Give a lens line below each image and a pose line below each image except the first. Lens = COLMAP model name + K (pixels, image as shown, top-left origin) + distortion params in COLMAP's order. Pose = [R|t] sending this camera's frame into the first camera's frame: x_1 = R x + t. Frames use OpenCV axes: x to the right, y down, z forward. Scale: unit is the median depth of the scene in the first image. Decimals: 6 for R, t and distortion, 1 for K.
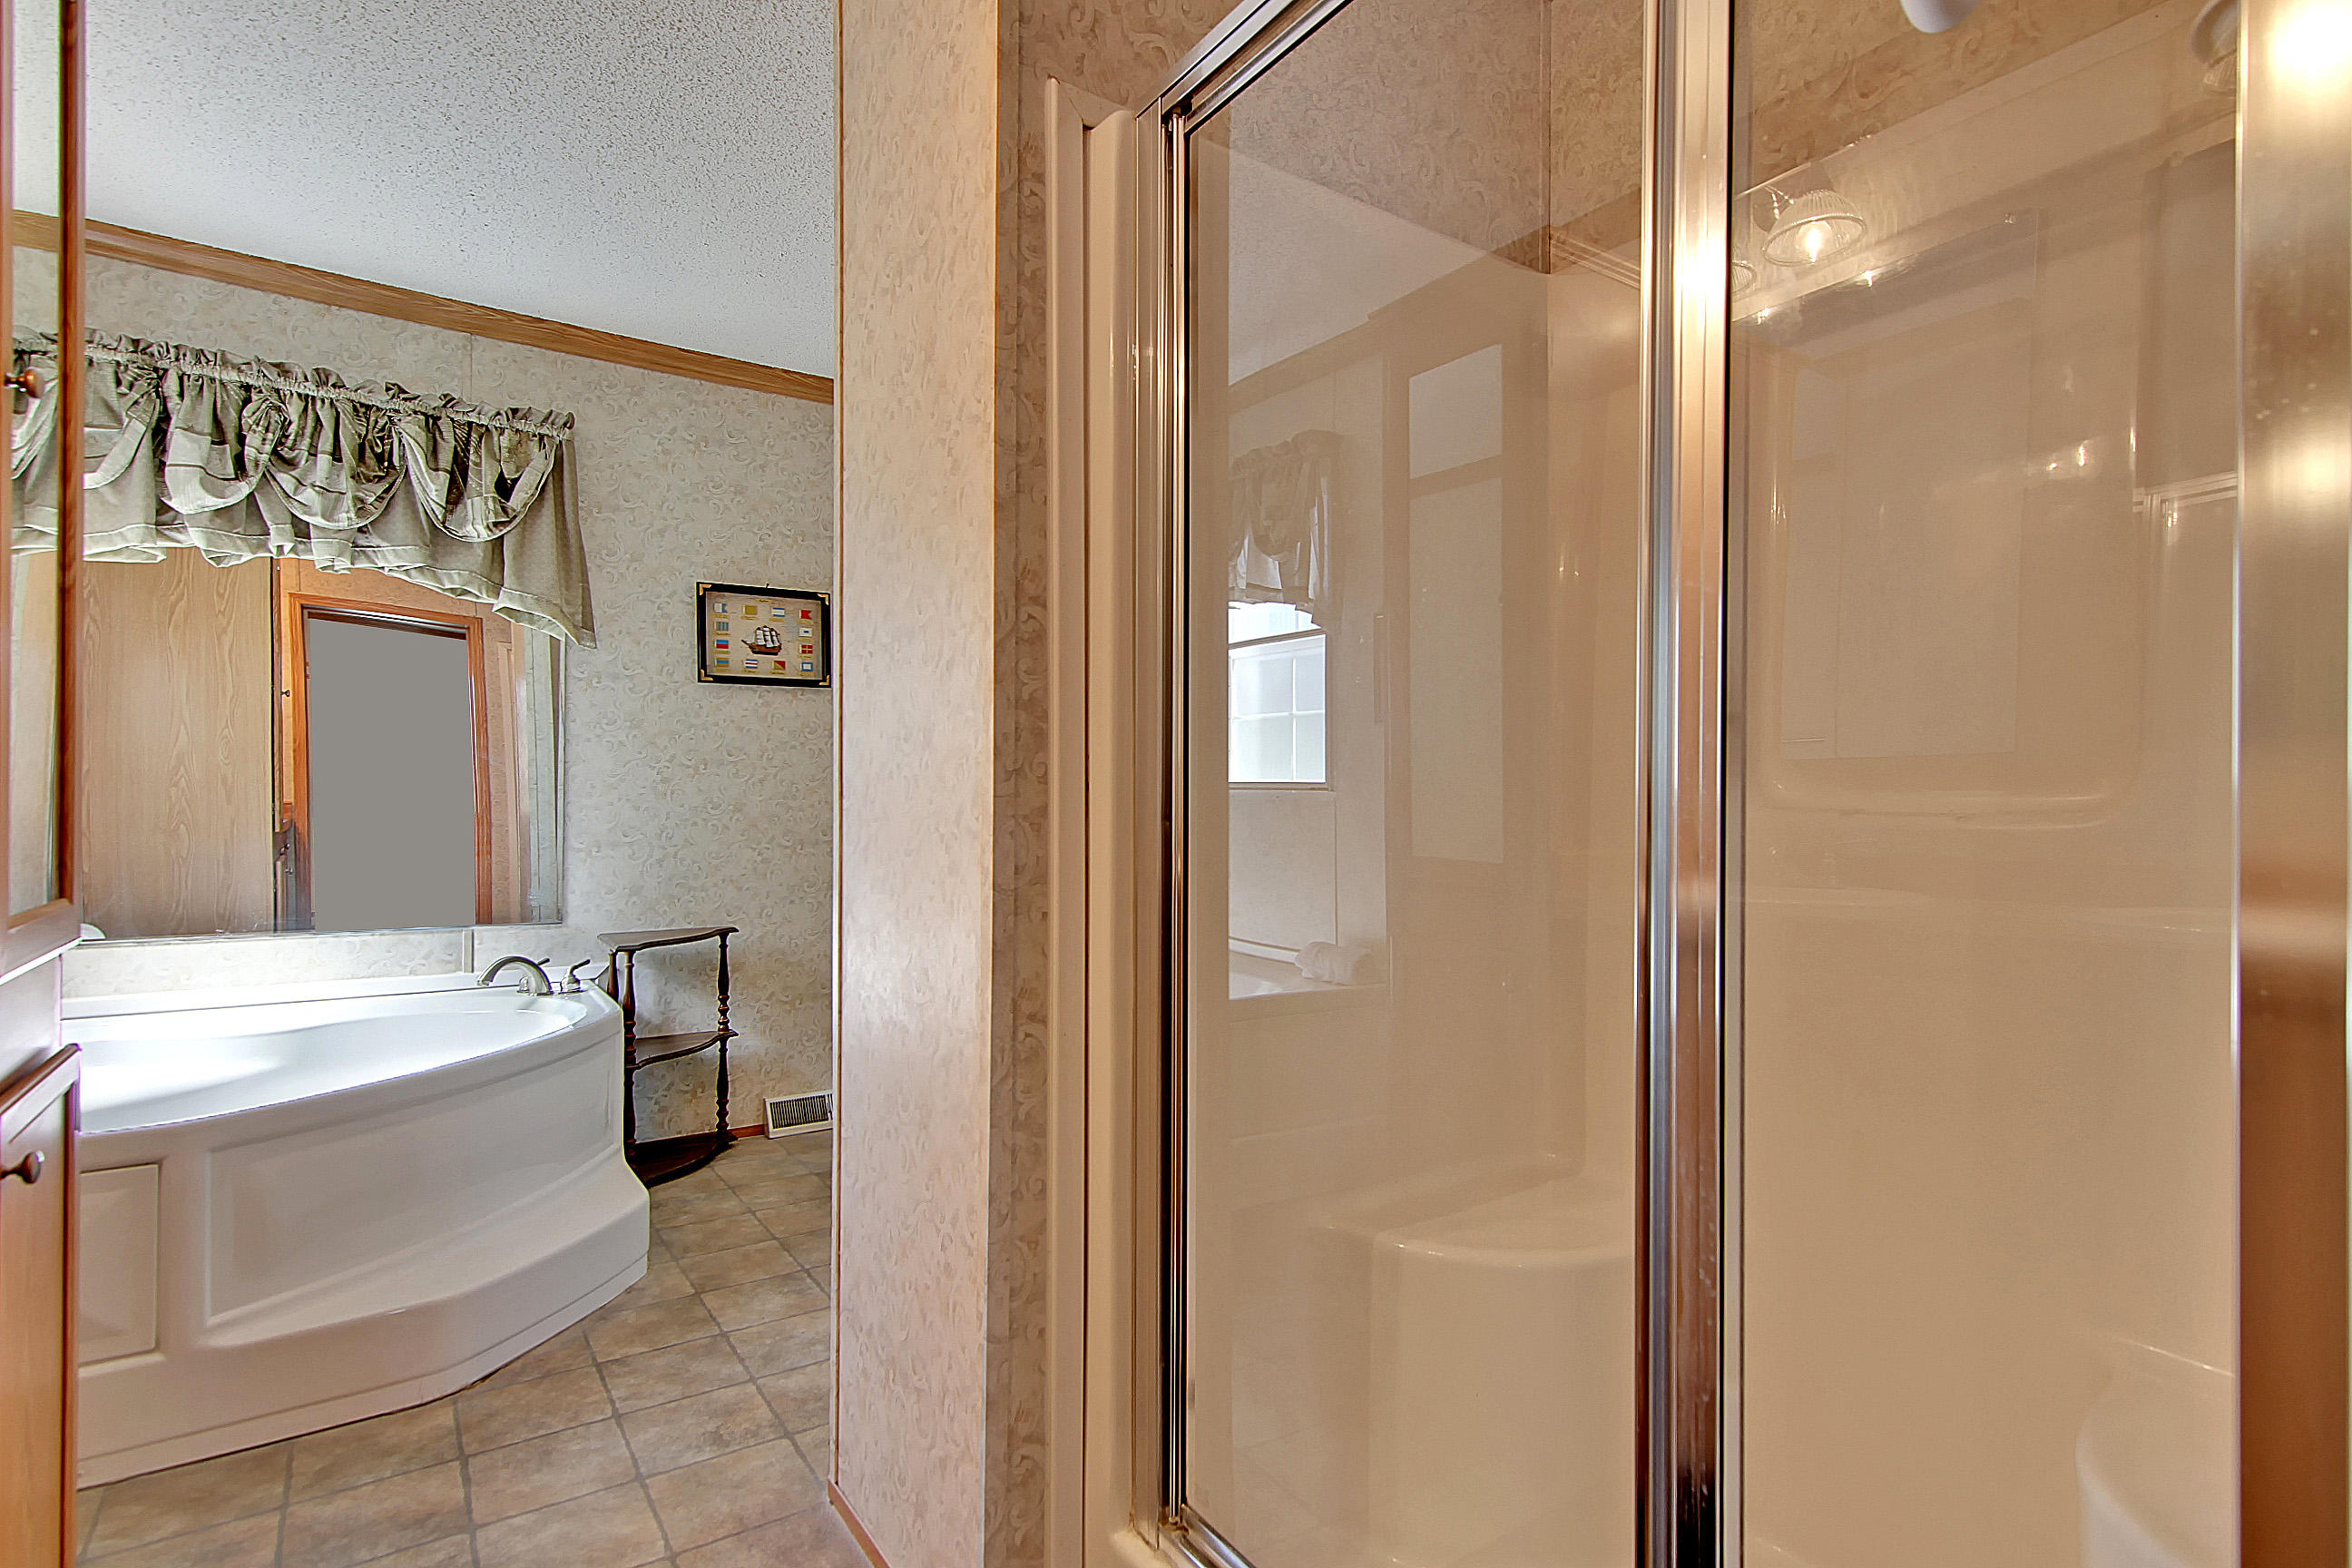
lens RADIAL K [[1205.0, 0, 1223.0], [0, 1205.0, 763.2], [0, 0, 1]] dist [0.006677, -0.009763]
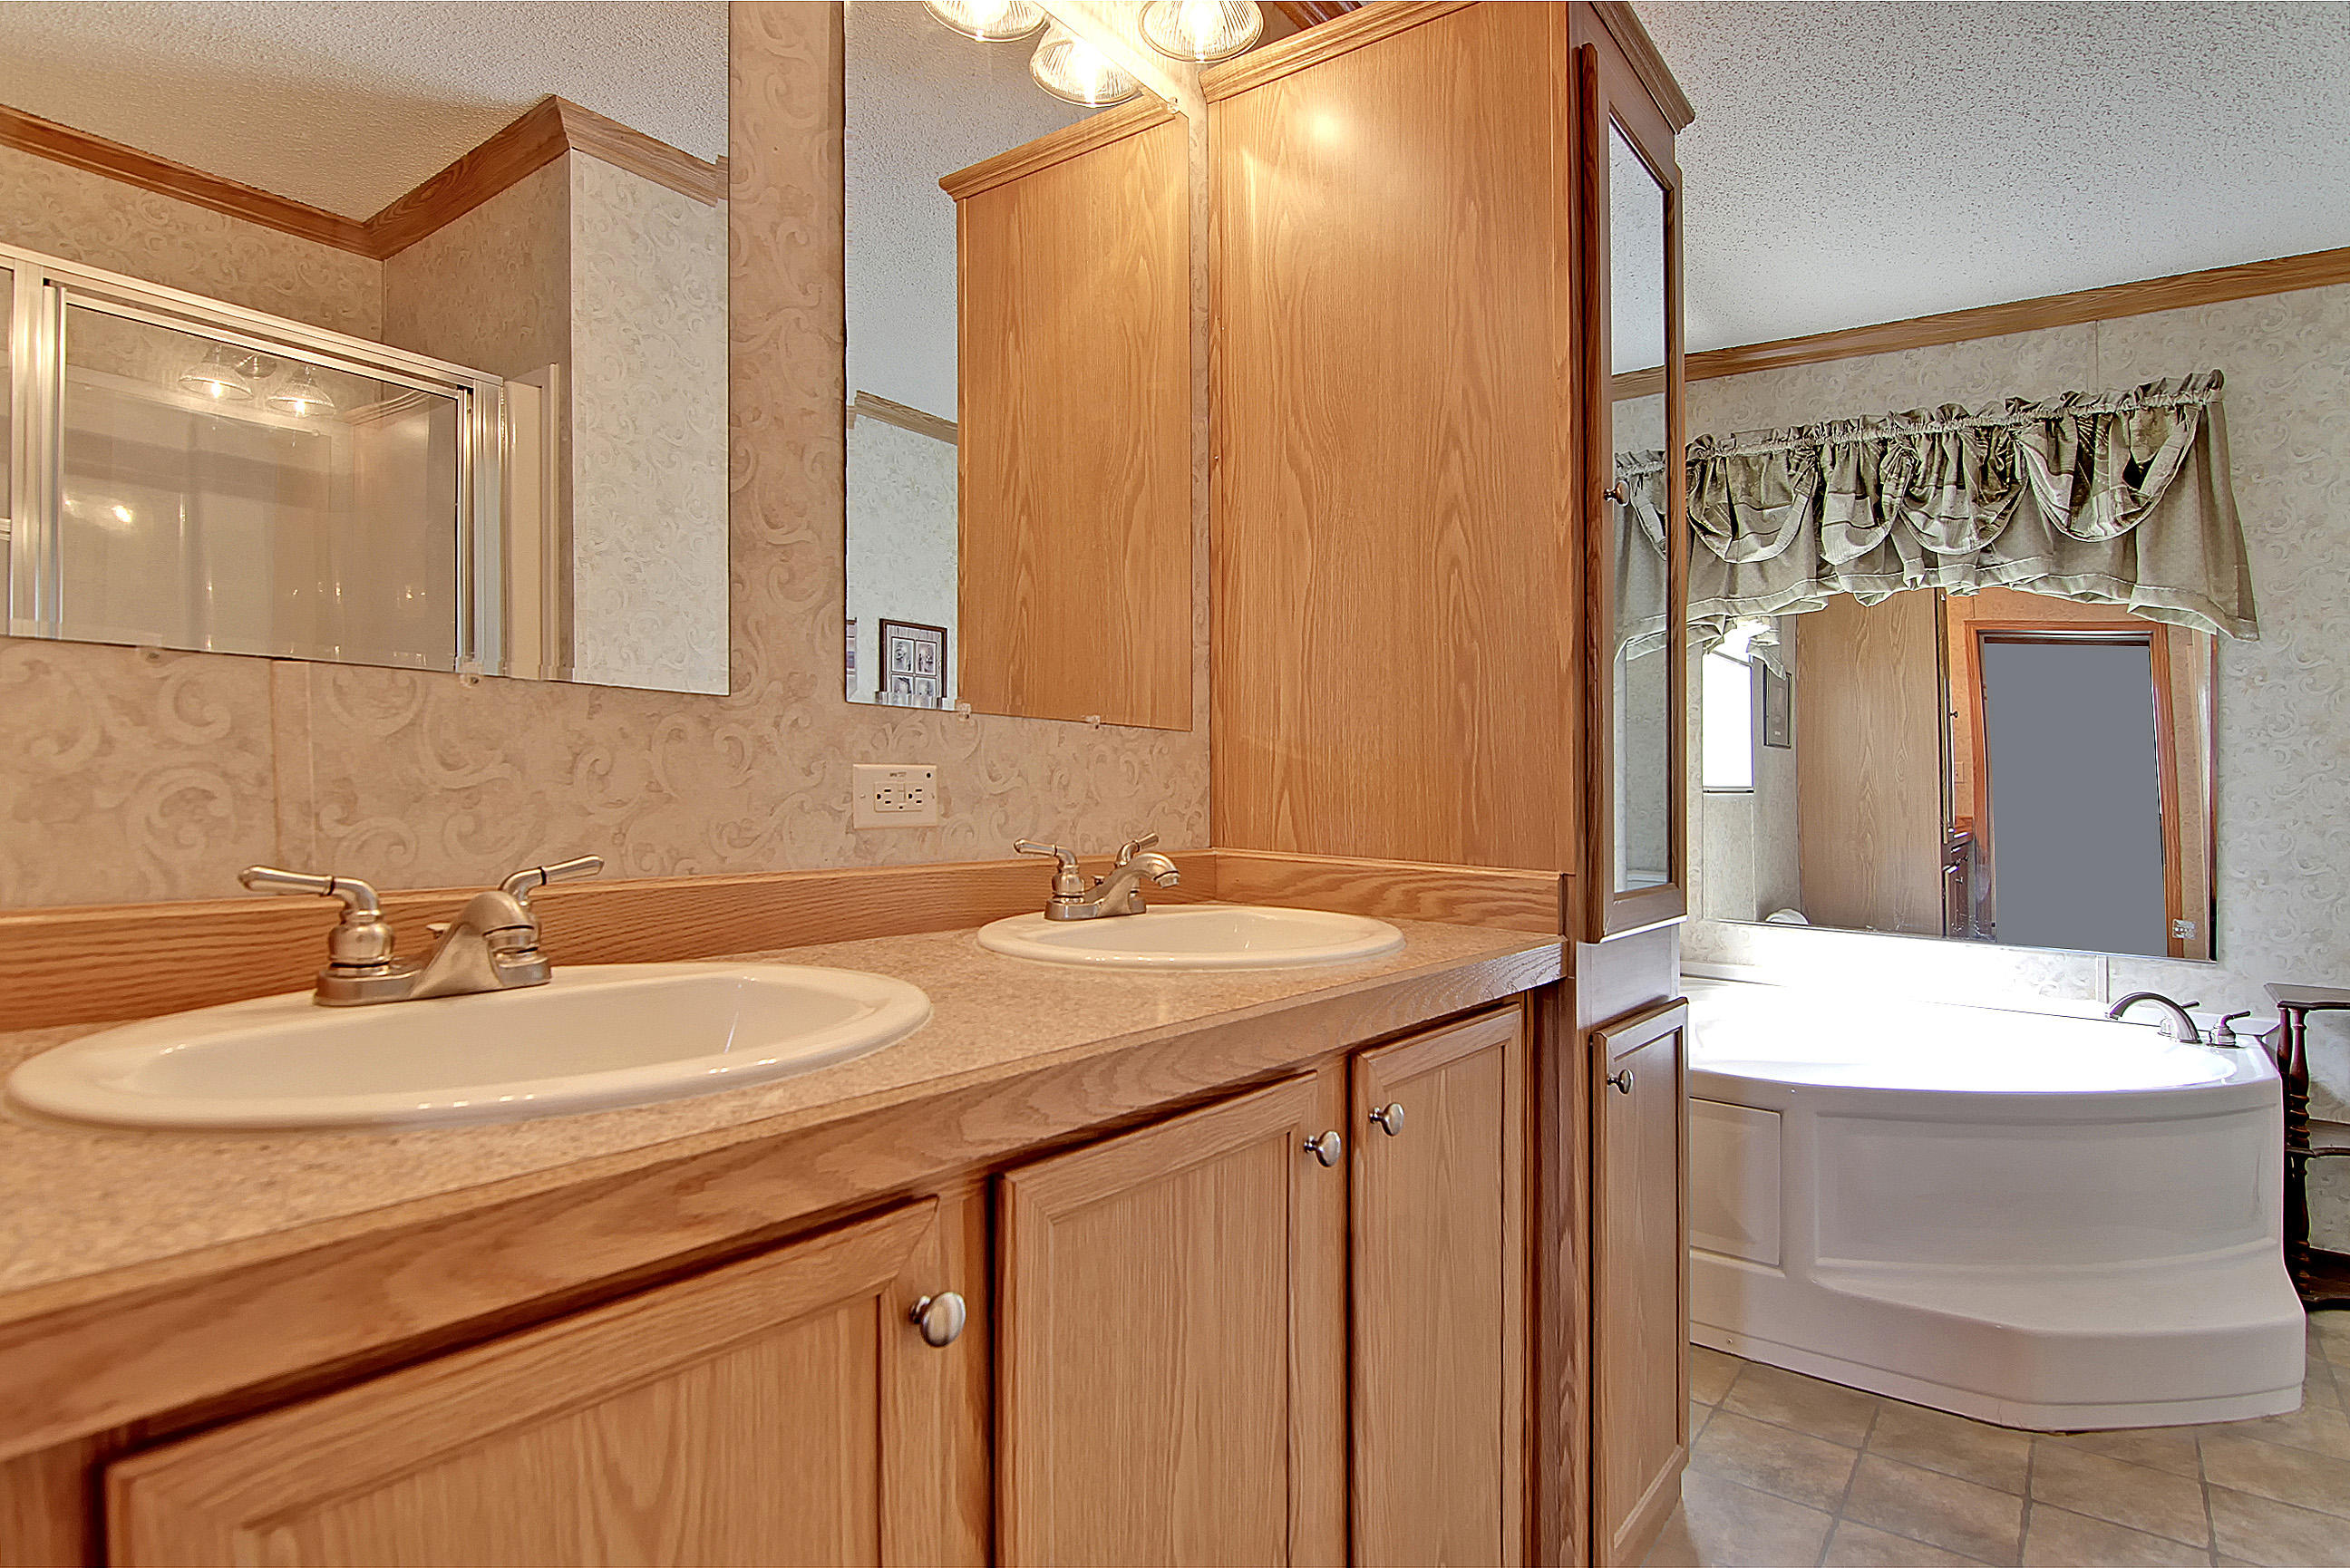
lens RADIAL K [[1203.8, 0, 1176.7], [0, 1203.8, 772.9], [0, 0, 1]] dist [0.006677, -0.009763]
pose [[0.303218, -0.008683, -0.952882, 0.050539], [0.003346, 0.999962, -0.008048, 0.001217], [0.952915, -0.000748, 0.303235, 0.037416]]
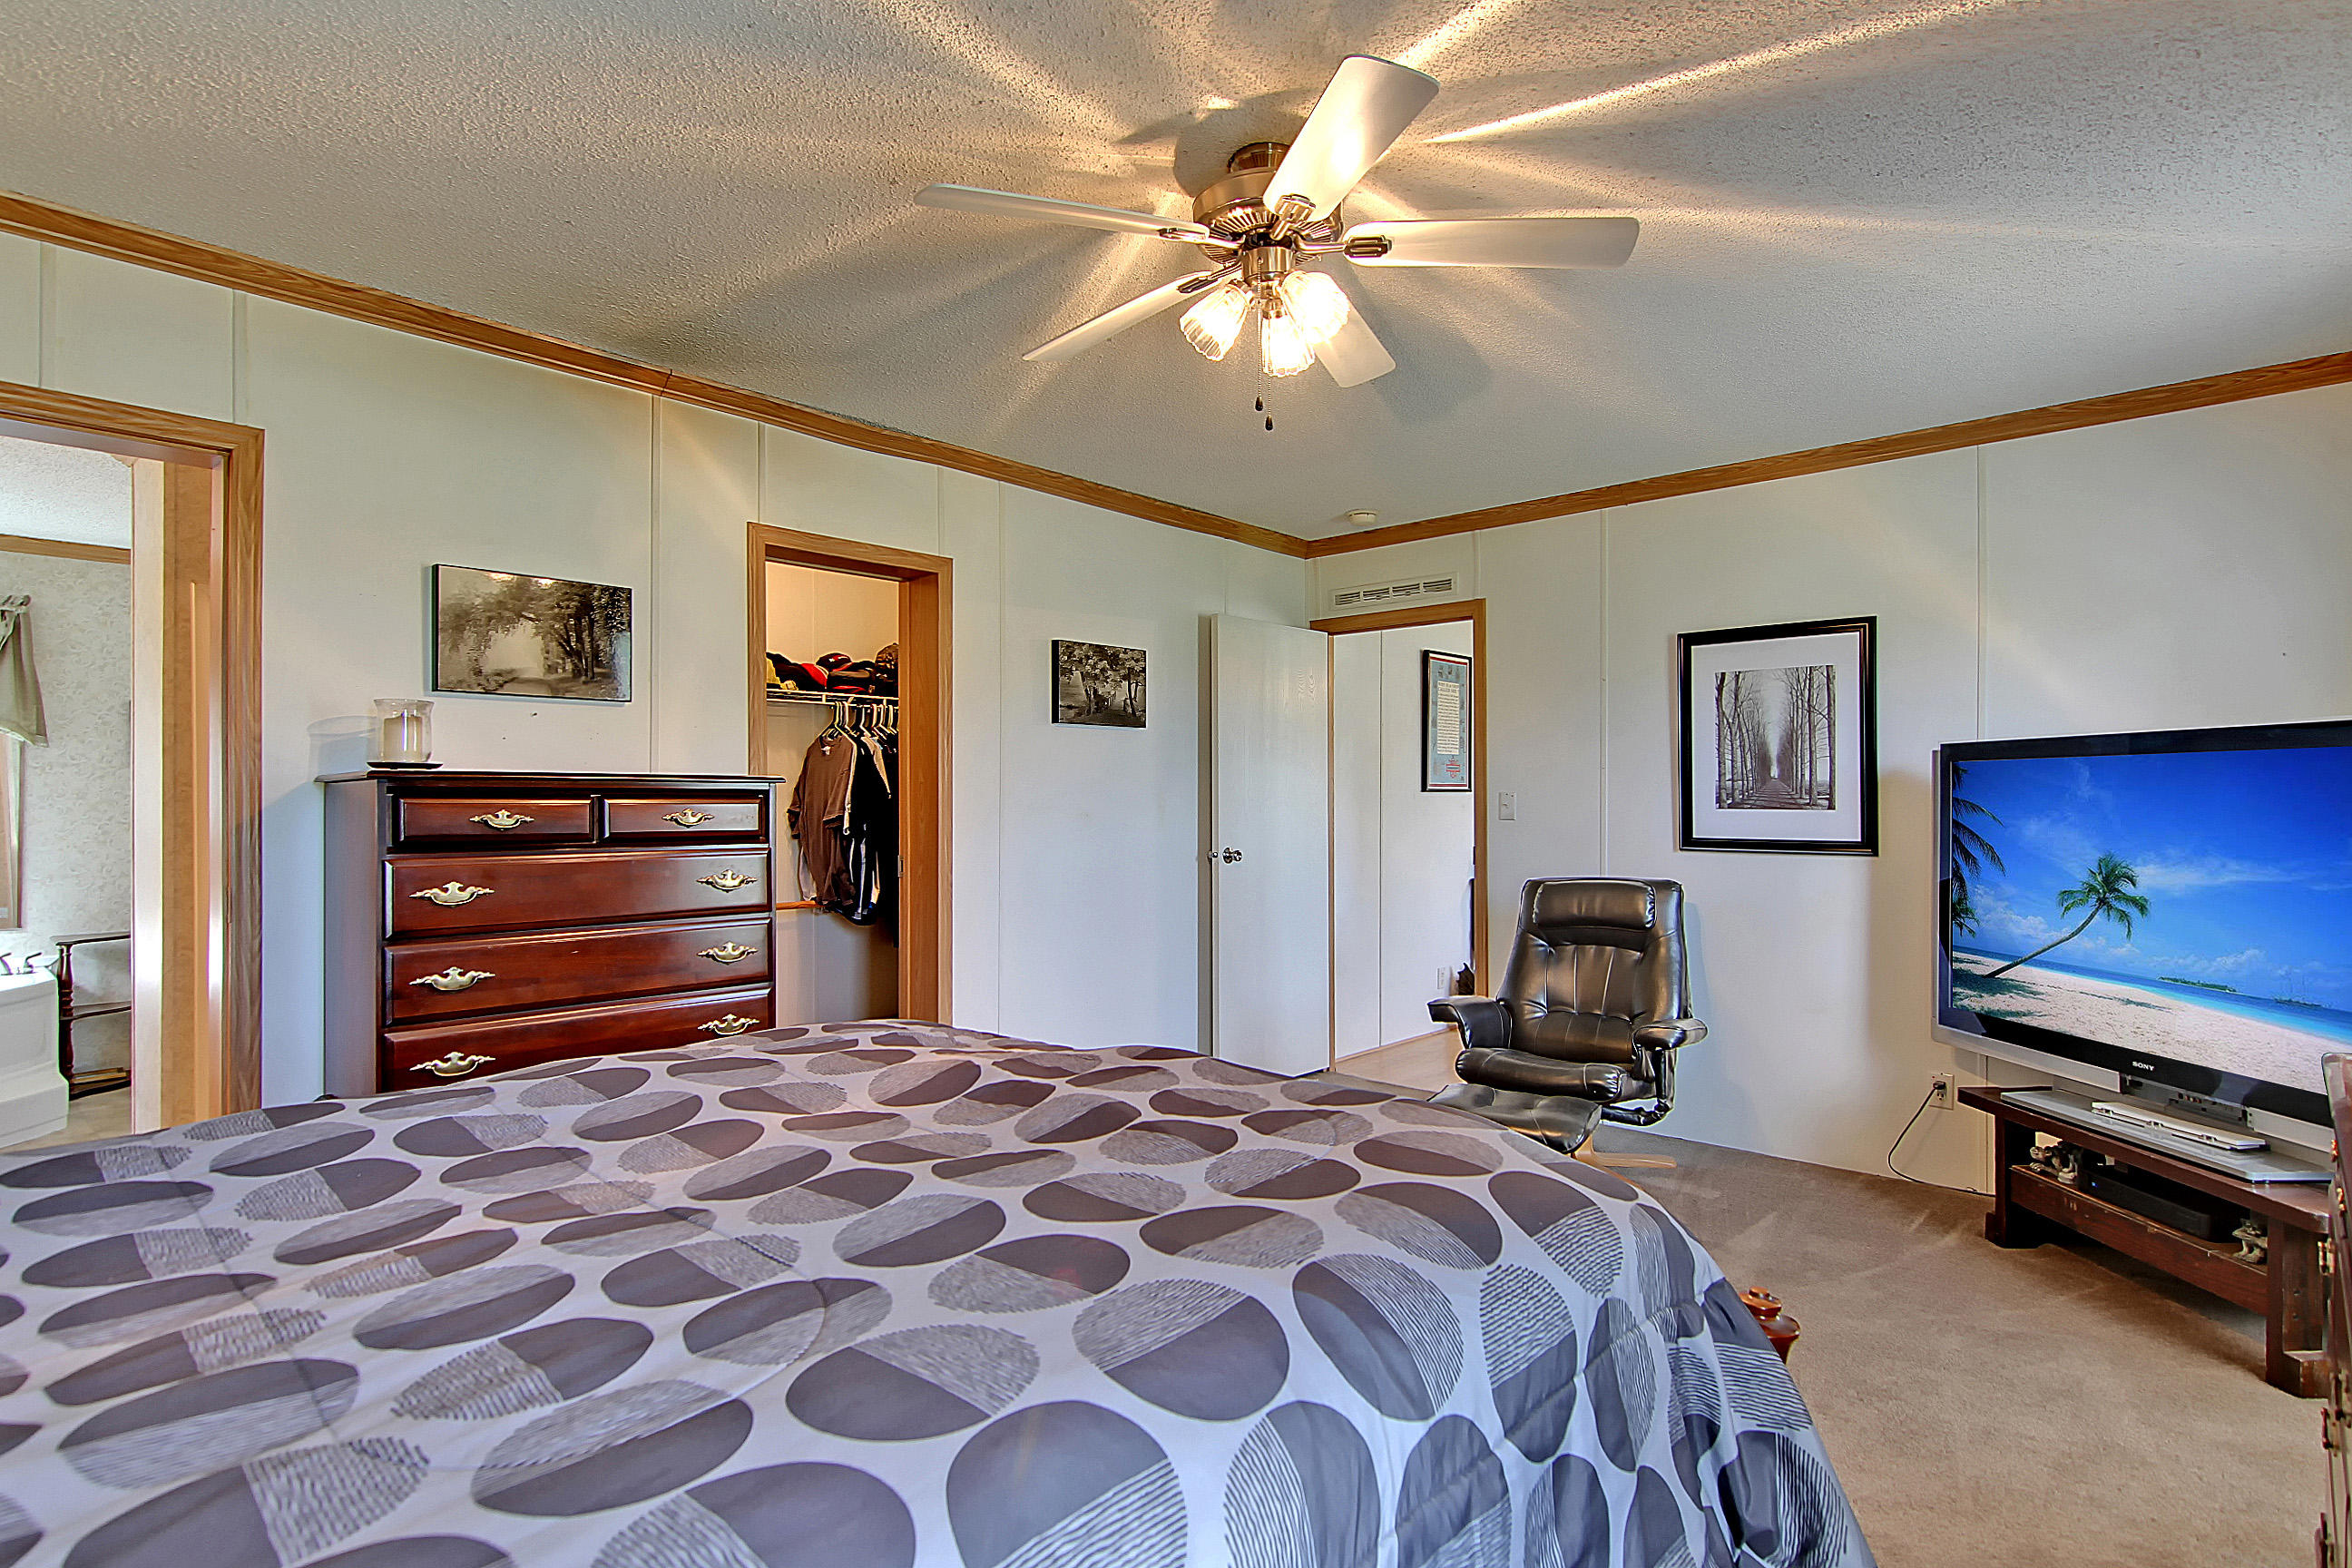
lens RADIAL K [[1205.0, 0, 1231.6], [0, 1205.0, 776.0], [0, 0, 1]] dist [0.006677, -0.009763]
pose [[0.971735, 0.002400, 0.236062, 0.622757], [-0.003024, 0.999993, 0.002280, -0.073632], [-0.236055, -0.002929, 0.971735, -0.894881]]
